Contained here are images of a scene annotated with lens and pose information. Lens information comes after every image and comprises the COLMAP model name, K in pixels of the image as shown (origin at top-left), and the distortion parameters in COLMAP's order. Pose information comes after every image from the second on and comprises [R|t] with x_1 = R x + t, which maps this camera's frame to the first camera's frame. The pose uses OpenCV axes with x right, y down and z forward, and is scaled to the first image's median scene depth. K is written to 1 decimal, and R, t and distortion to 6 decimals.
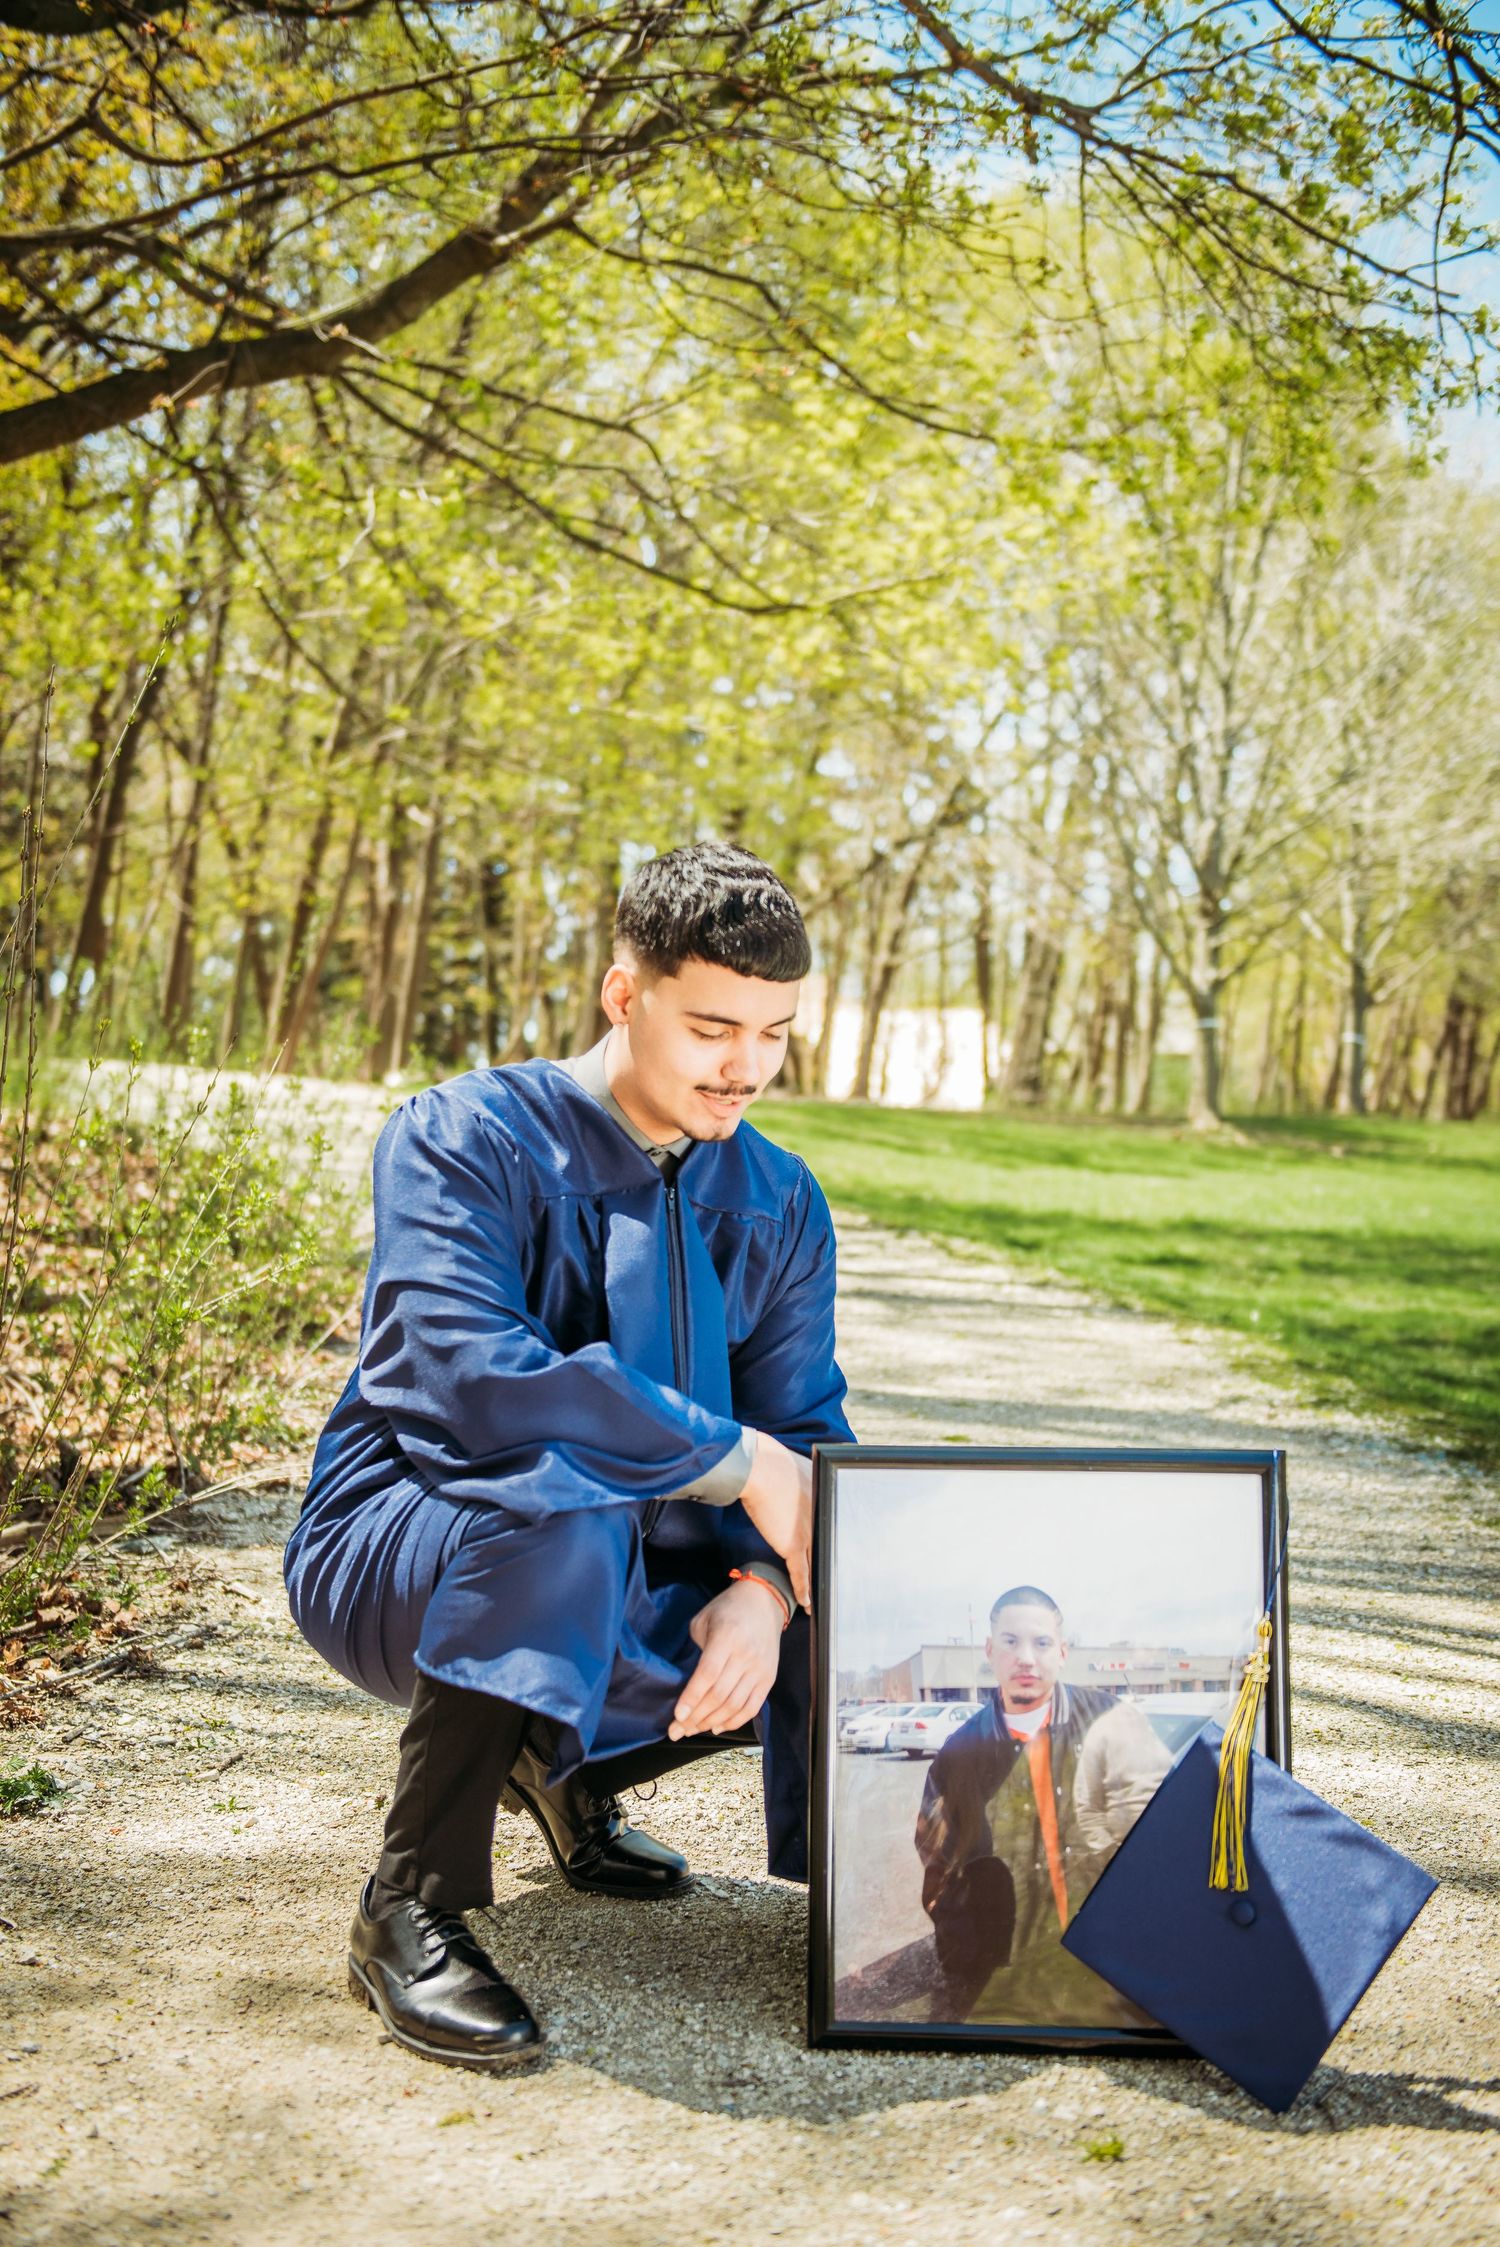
lens RADIAL K [[2773.2, 0, 745.9], [0, 2773.2, 1192.5], [0, 0, 1]] dist [0.092376, 0.022713]
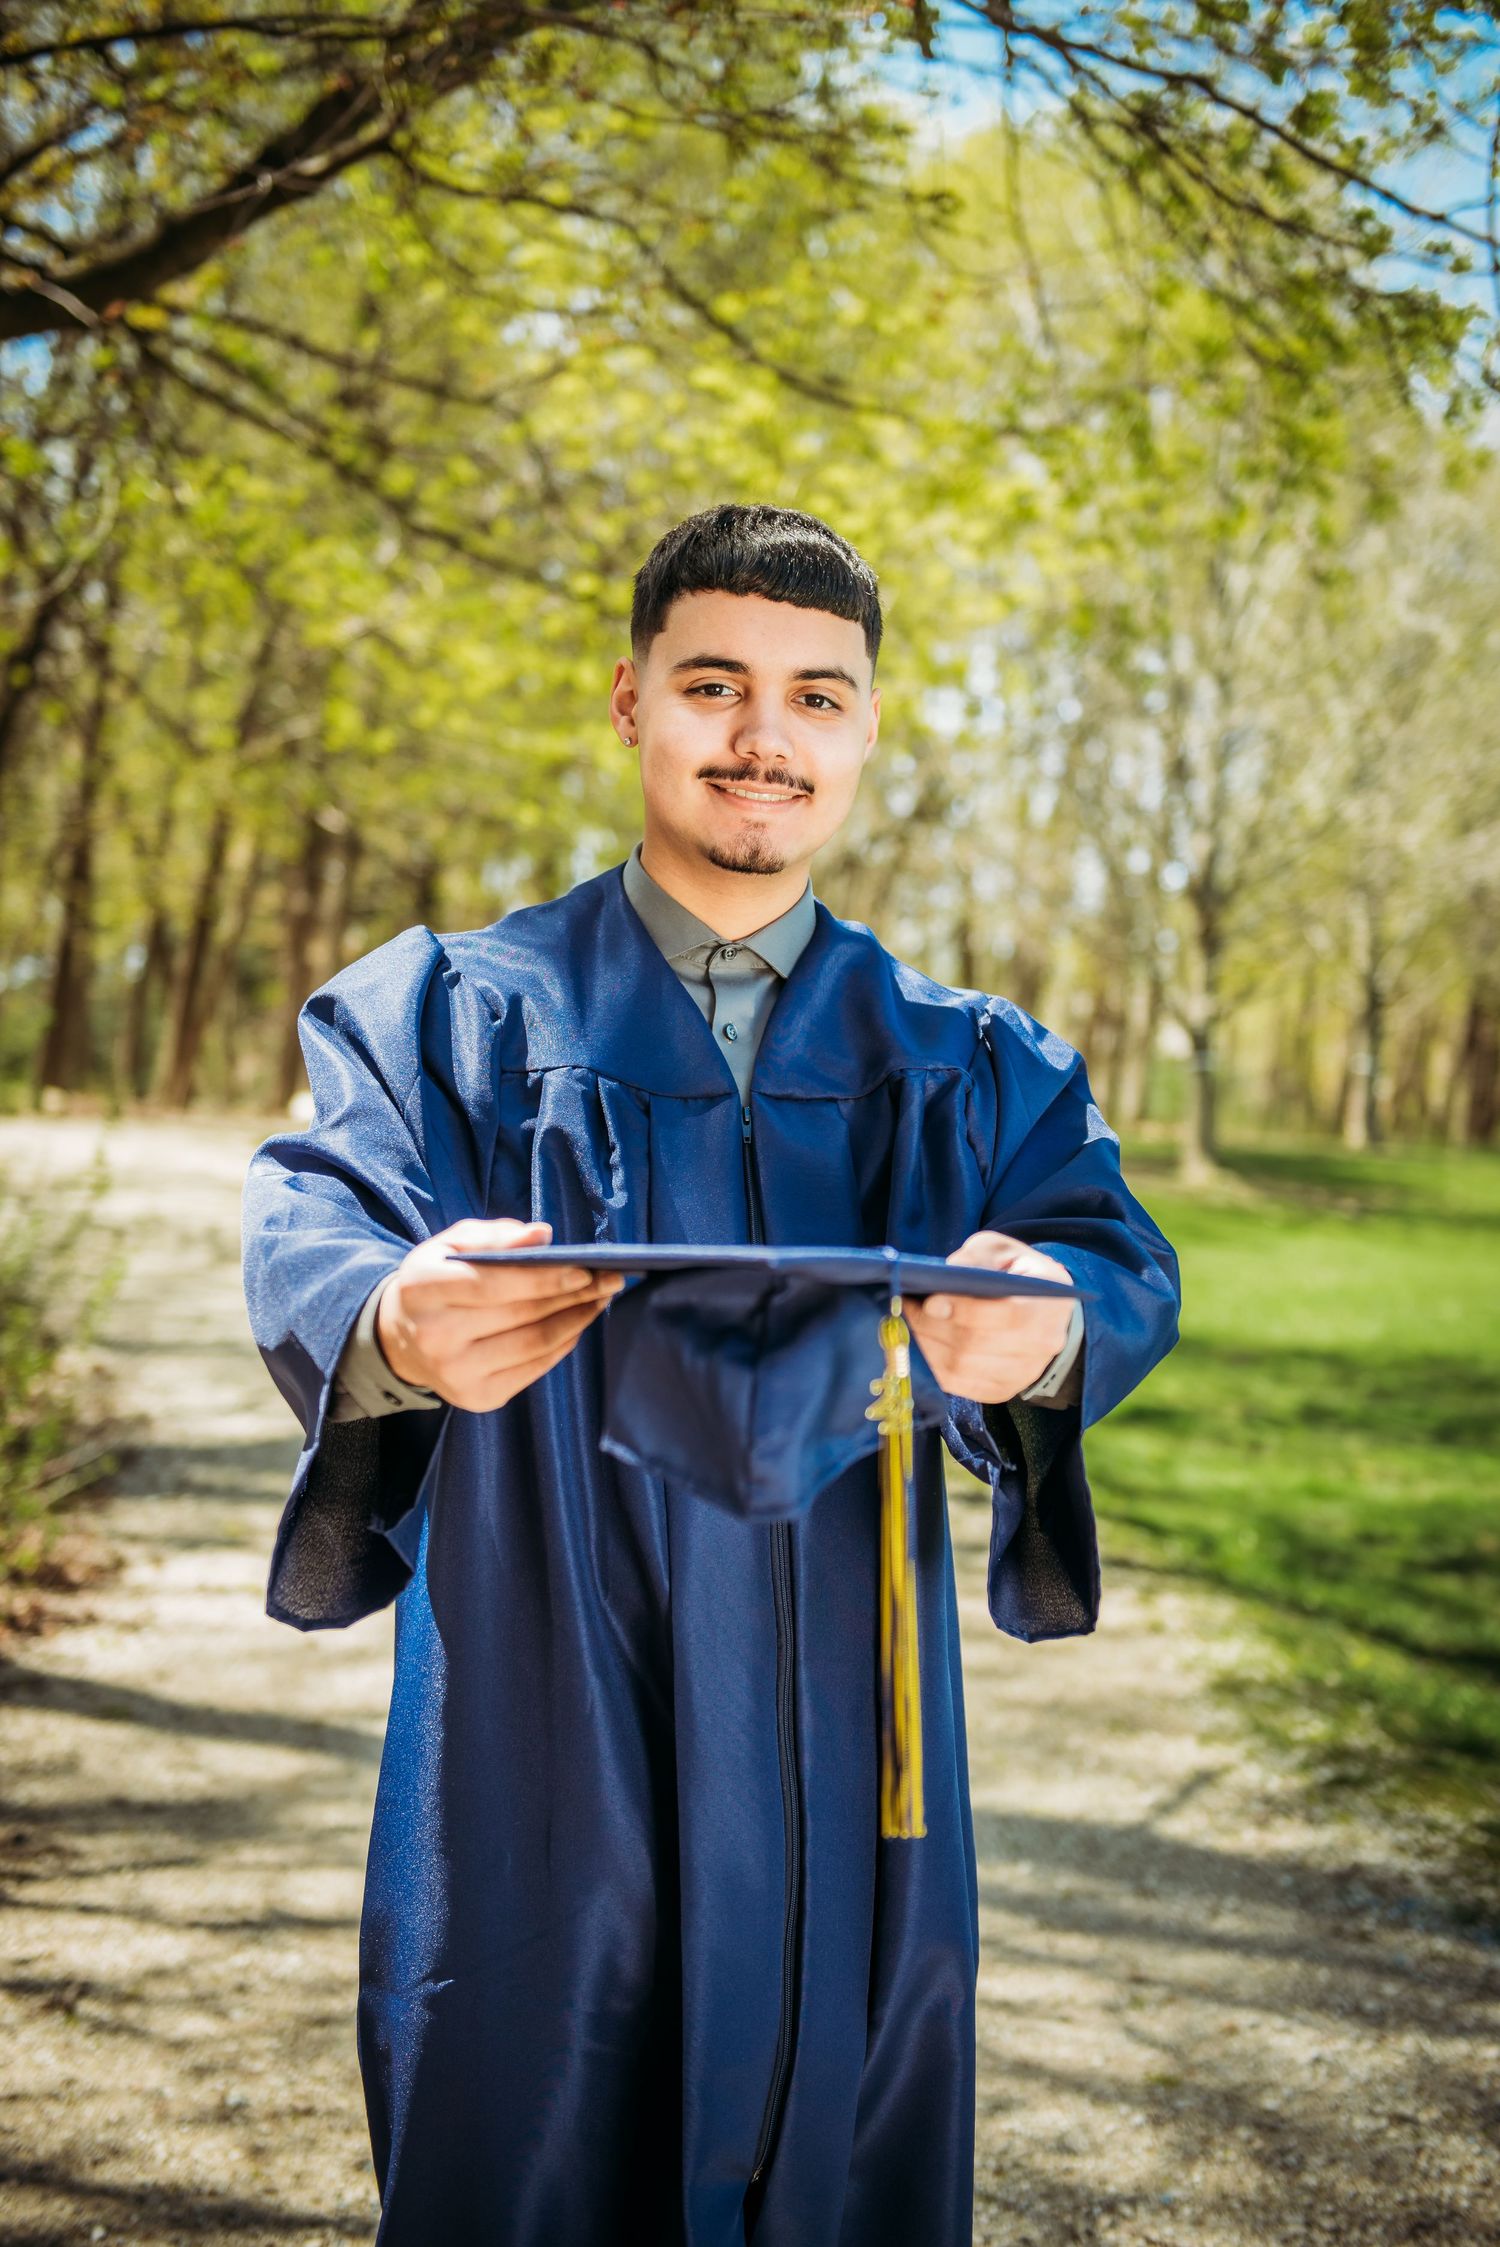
lens RADIAL K [[2970.0, 0, 774.5], [0, 2970.0, 1123.8], [0, 0, 1]] dist [0.174404, 0.036666]
pose [[0.999803, 0.003613, 0.019509, 0.035673], [-0.003106, 0.999659, -0.025916, -0.053740], [-0.019596, 0.025850, 0.999474, 0.168737]]
